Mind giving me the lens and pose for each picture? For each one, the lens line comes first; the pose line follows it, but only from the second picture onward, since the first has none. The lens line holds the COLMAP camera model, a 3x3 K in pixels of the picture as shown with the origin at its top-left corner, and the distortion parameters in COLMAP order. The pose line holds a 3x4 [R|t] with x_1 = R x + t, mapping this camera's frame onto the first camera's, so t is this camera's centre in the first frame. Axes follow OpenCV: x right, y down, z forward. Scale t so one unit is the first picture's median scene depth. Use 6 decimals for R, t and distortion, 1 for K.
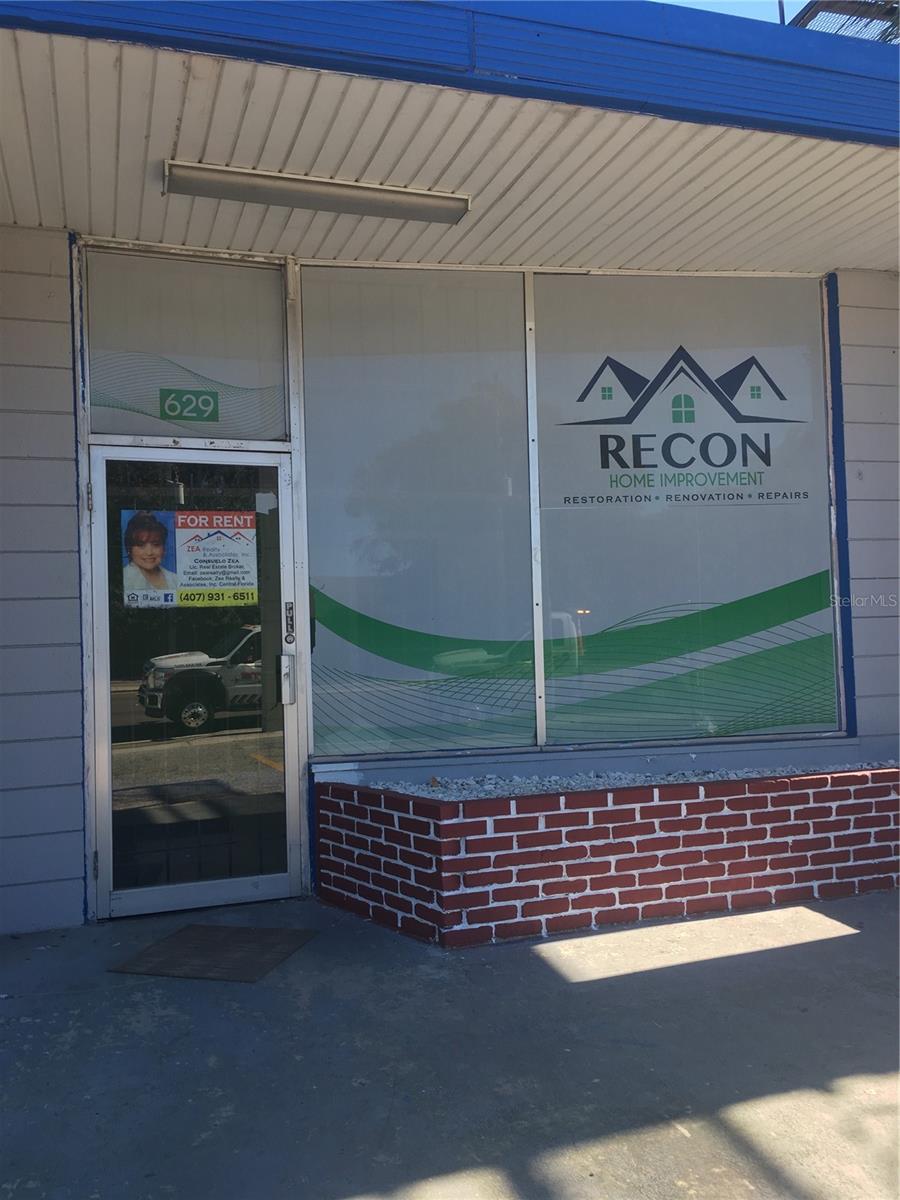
lens RADIAL K [[1025.3, 0, 456.9], [0, 1025.3, 604.9], [0, 0, 1]] dist [0.090082, -0.141308]
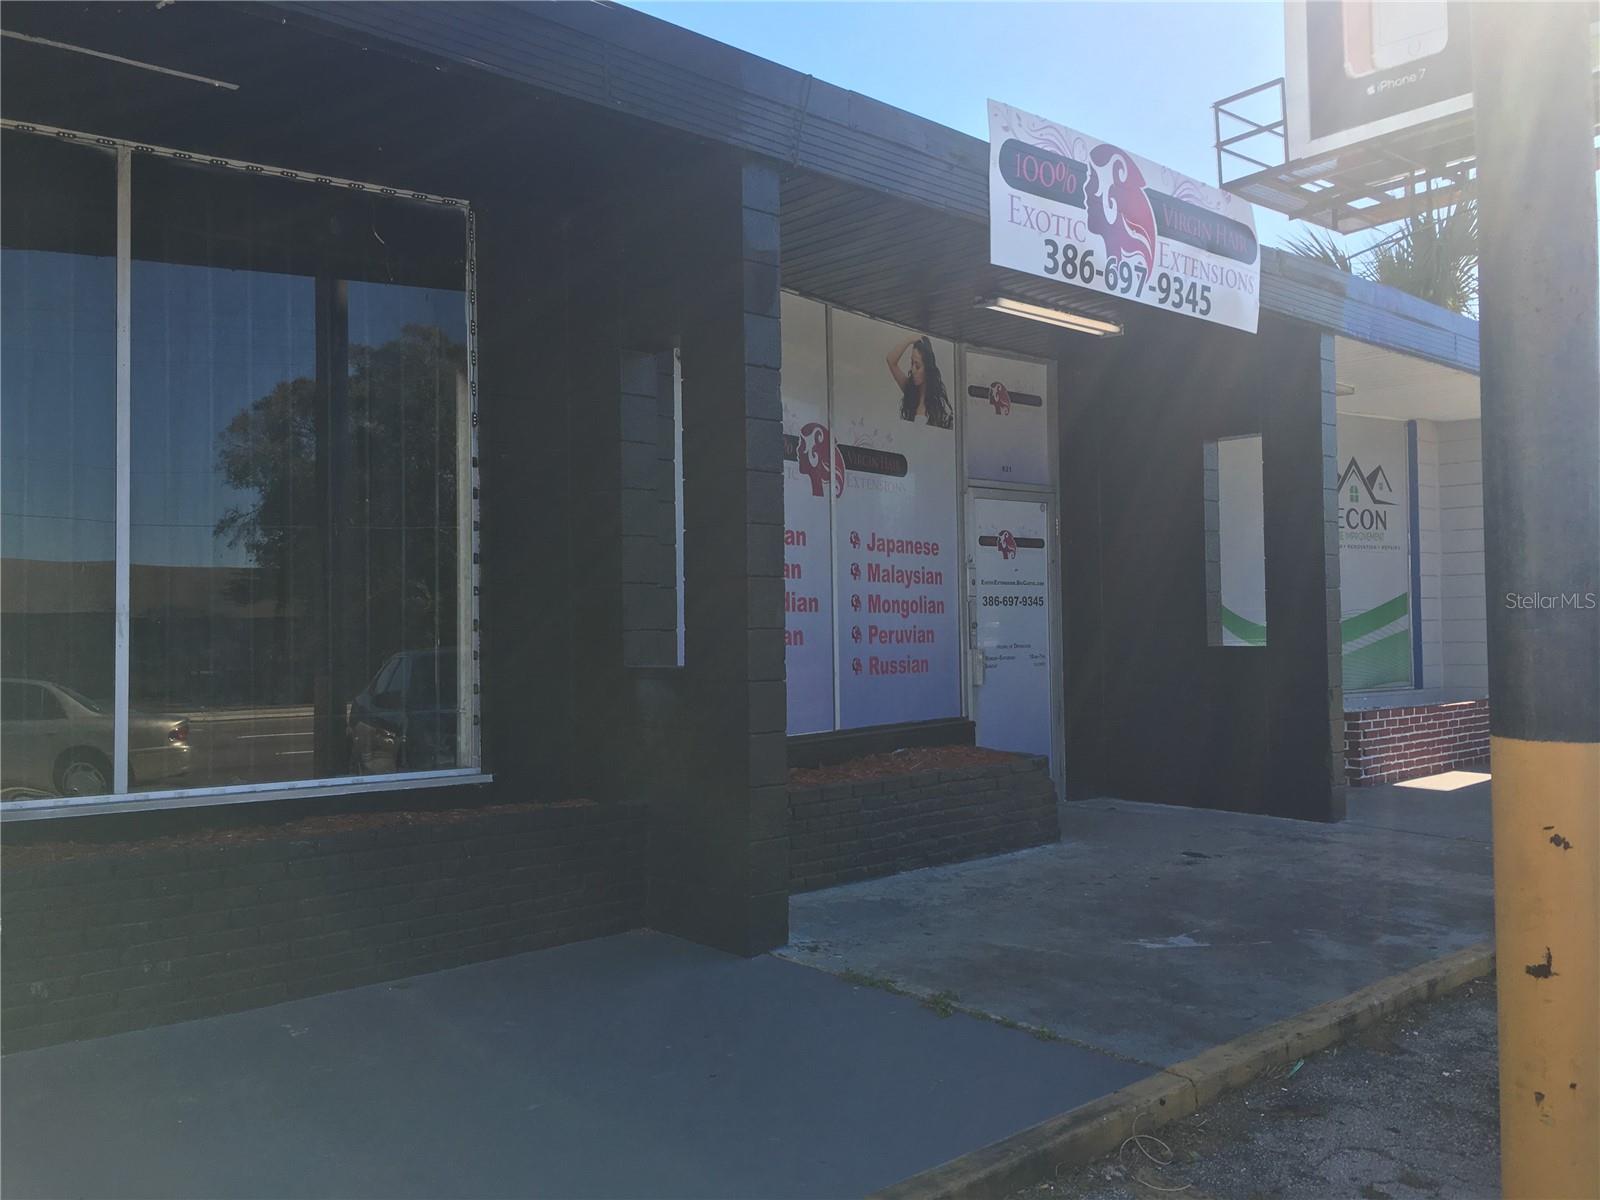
lens RADIAL K [[1367.1, 0, 800.0], [0, 1367.1, 600.0], [0, 0, 1]] dist [0.090082, -0.141308]
pose [[0.913493, 0.030821, 0.405684, -1.517625], [-0.029023, 0.999523, -0.010584, 0.033994], [-0.405817, -0.002106, 0.913952, -0.701388]]
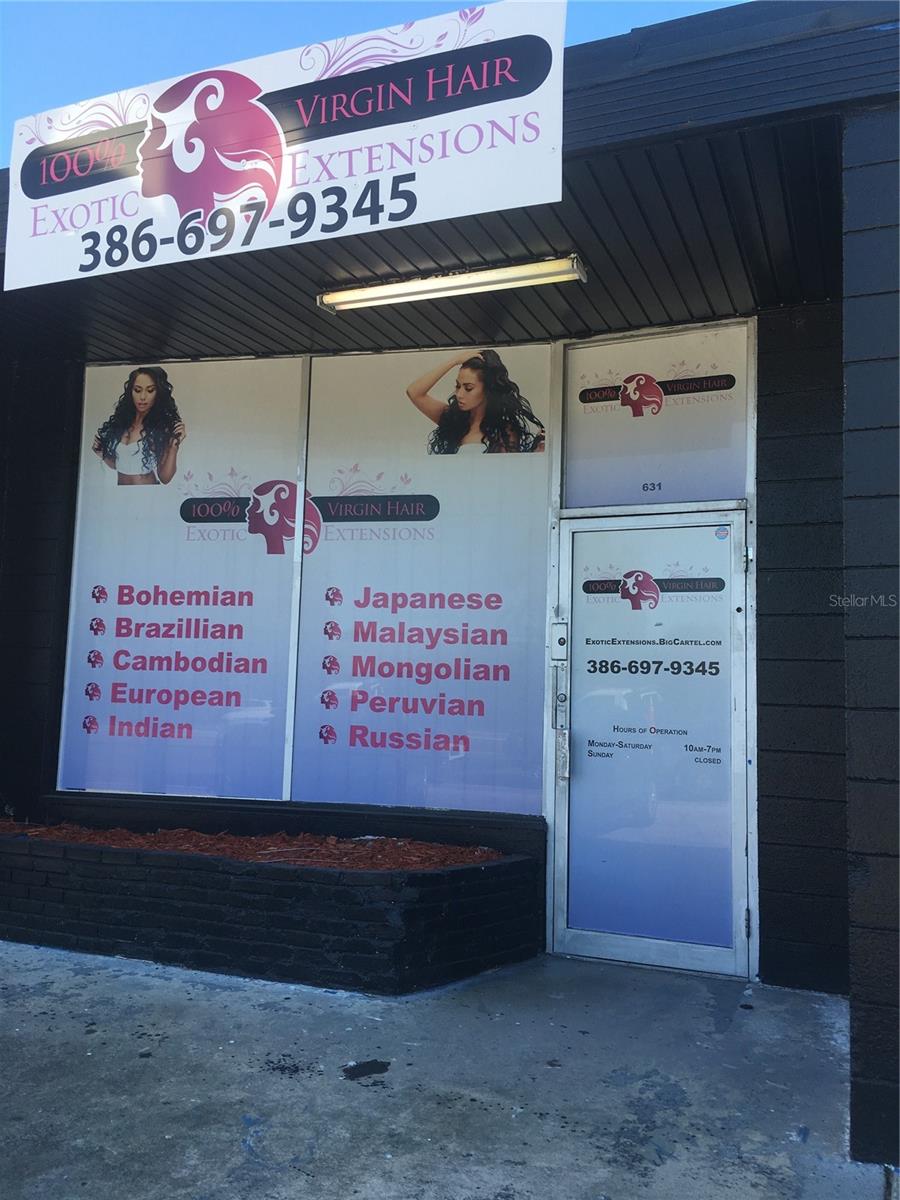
lens RADIAL K [[1025.3, 0, 456.9], [0, 1025.3, 604.9], [0, 0, 1]] dist [0.090082, -0.141308]
pose [[0.741875, -0.003108, -0.670531, 3.691422], [-0.036314, 0.998336, -0.044805, -0.085185], [0.669554, 0.057589, 0.740528, 1.672857]]
